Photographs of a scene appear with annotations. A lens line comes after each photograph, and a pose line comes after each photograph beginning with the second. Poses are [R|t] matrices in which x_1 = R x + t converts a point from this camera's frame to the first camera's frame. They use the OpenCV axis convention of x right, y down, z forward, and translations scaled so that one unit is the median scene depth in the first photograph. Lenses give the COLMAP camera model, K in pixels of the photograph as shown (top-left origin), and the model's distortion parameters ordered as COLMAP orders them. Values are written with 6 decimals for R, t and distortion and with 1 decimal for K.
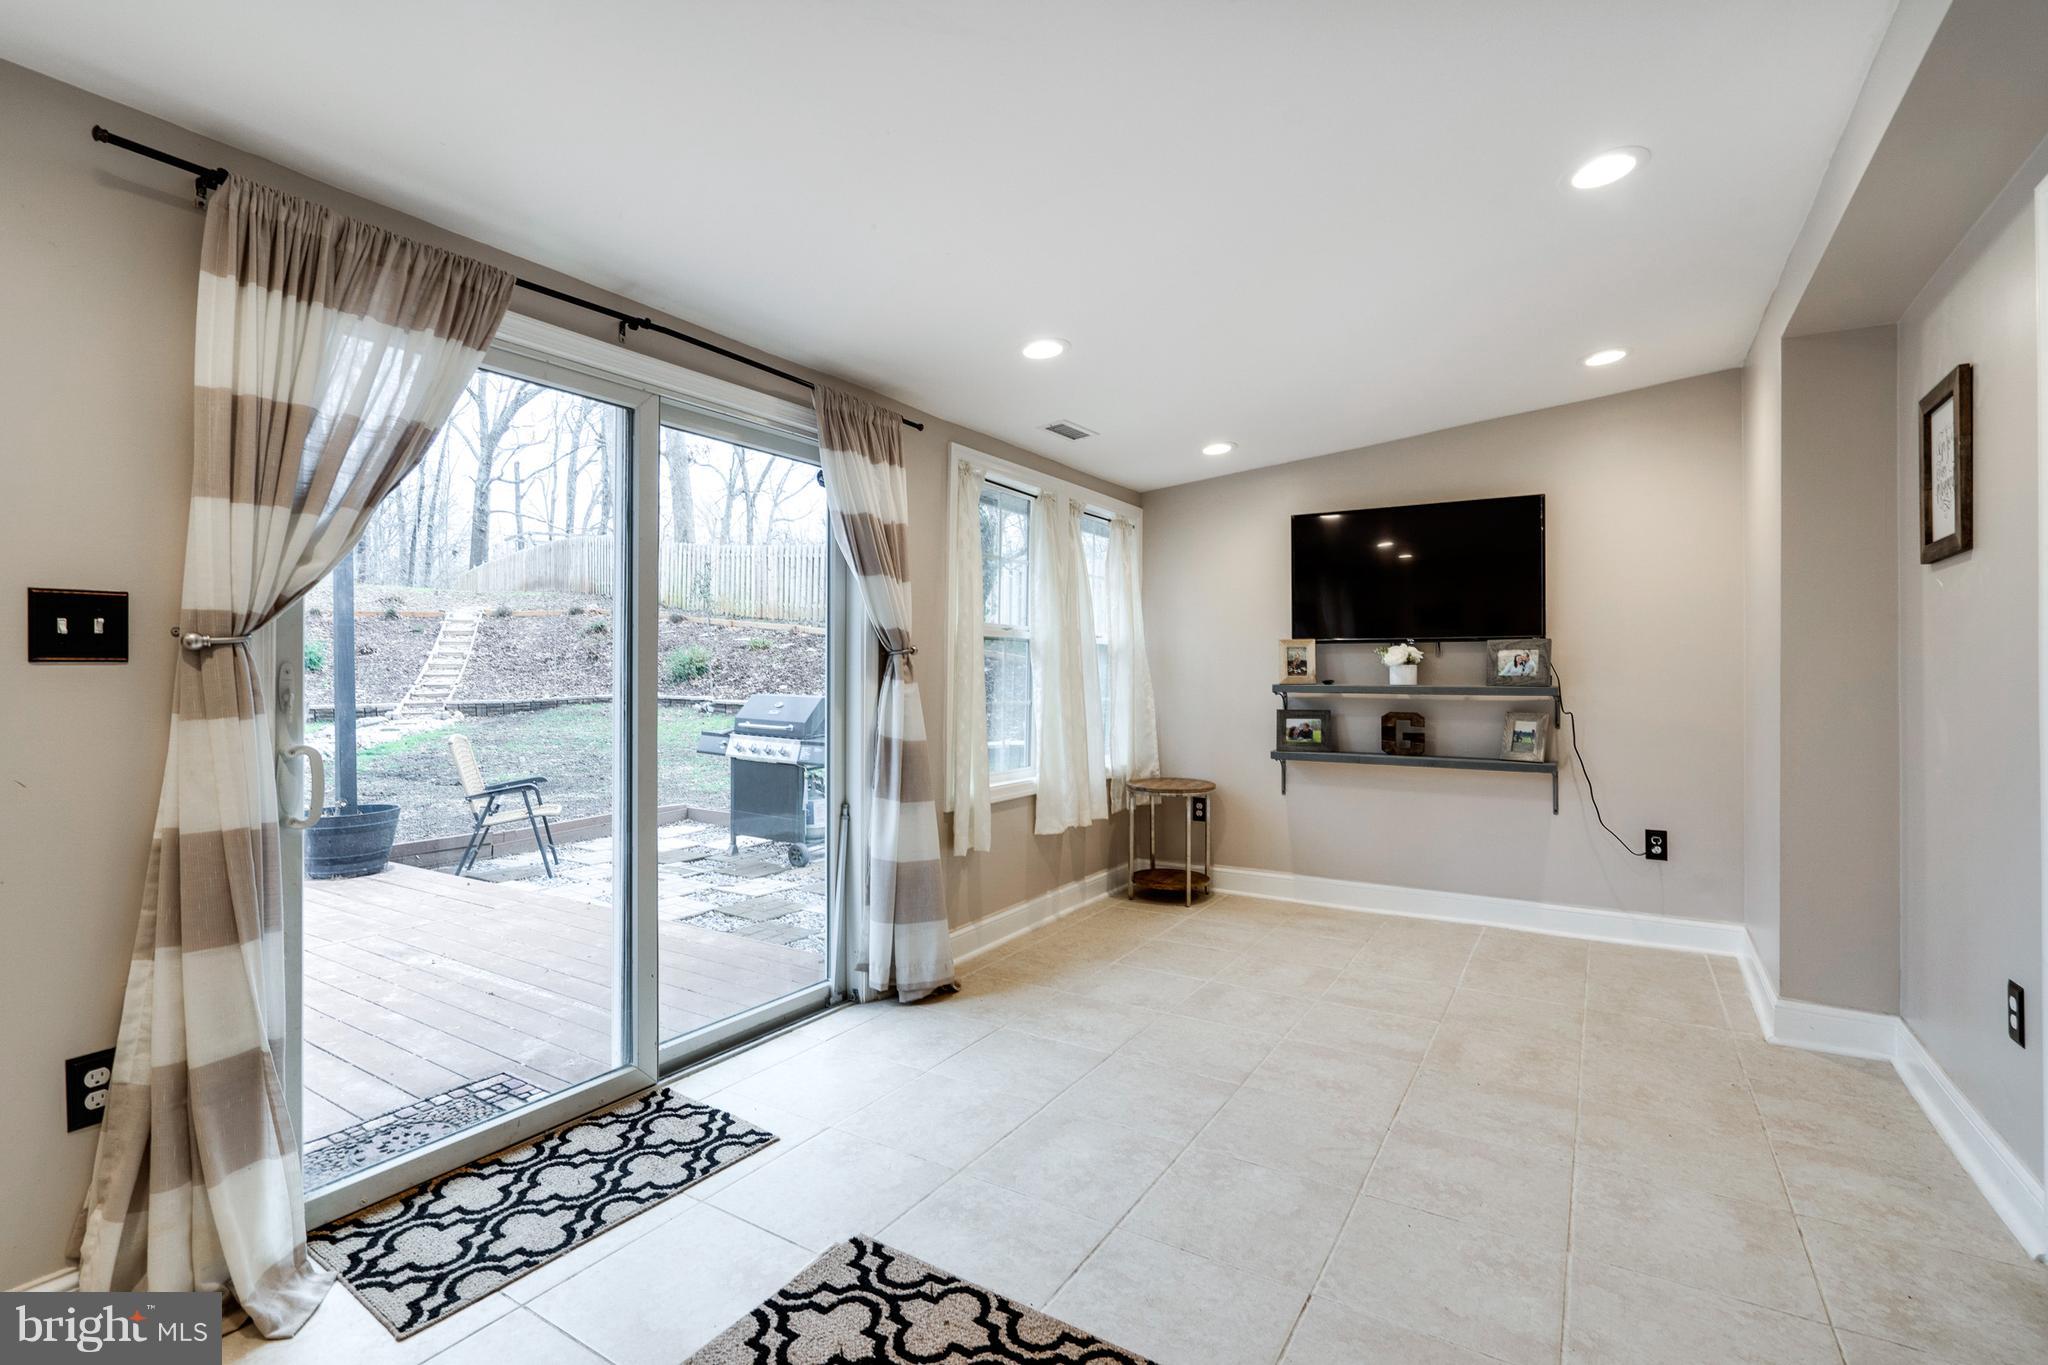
lens RADIAL K [[940.0, 0, 1015.7], [0, 940.0, 676.3], [0, 0, 1]] dist [0.003088, 0.001570]
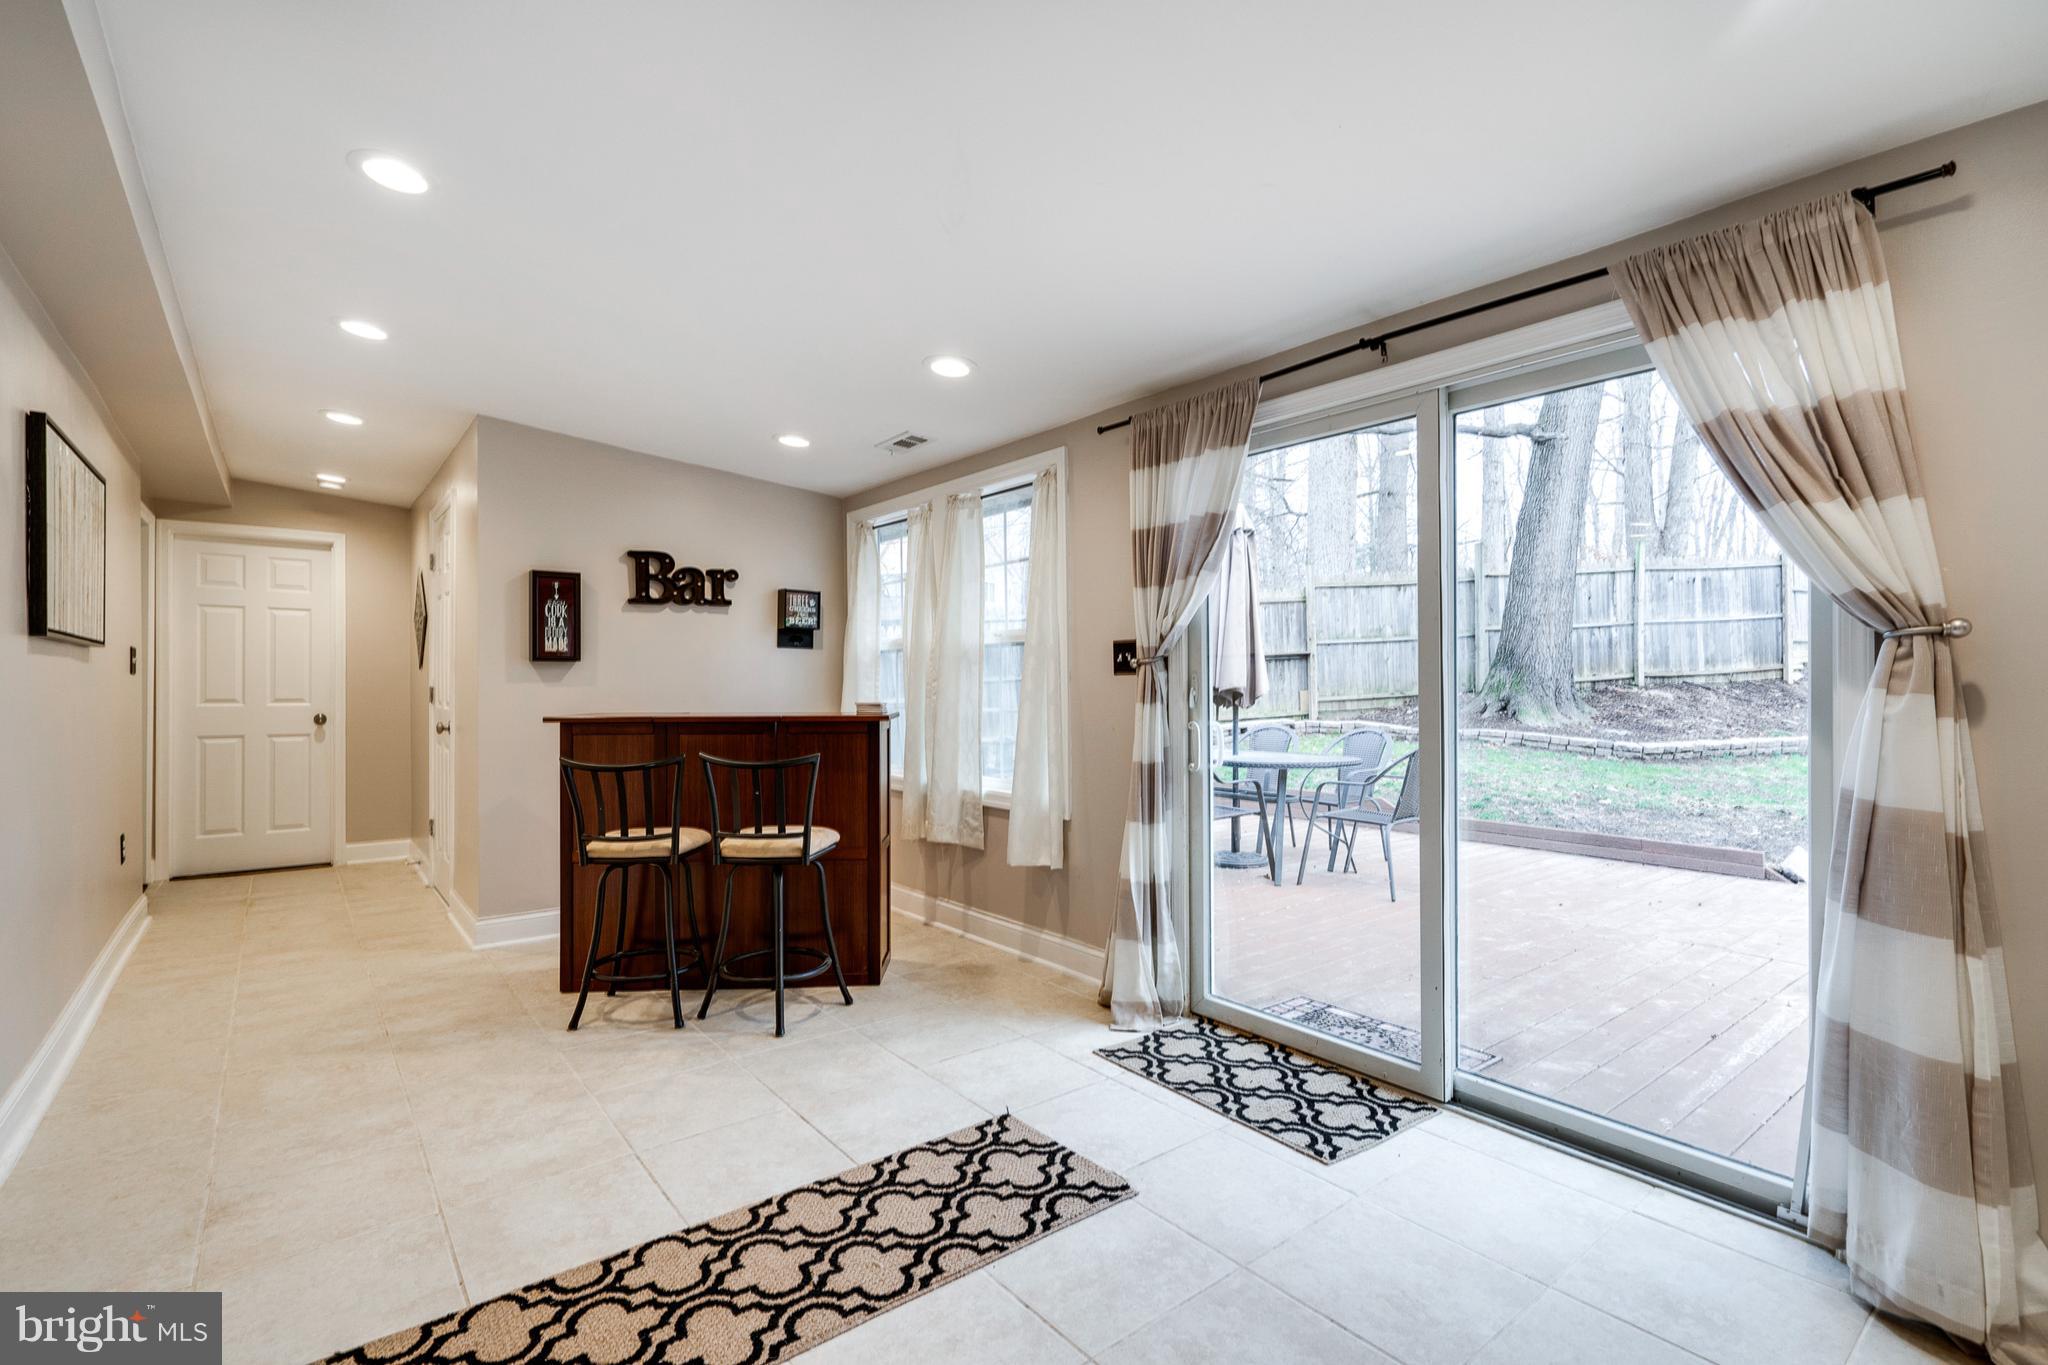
lens RADIAL K [[940.0, 0, 1018.5], [0, 940.0, 676.4], [0, 0, 1]] dist [0.003088, 0.001570]
pose [[-0.330067, -0.004133, -0.943949, 0.795991], [0.000474, 0.999990, -0.004544, 0.001491], [0.943957, -0.001948, -0.330061, 1.078117]]
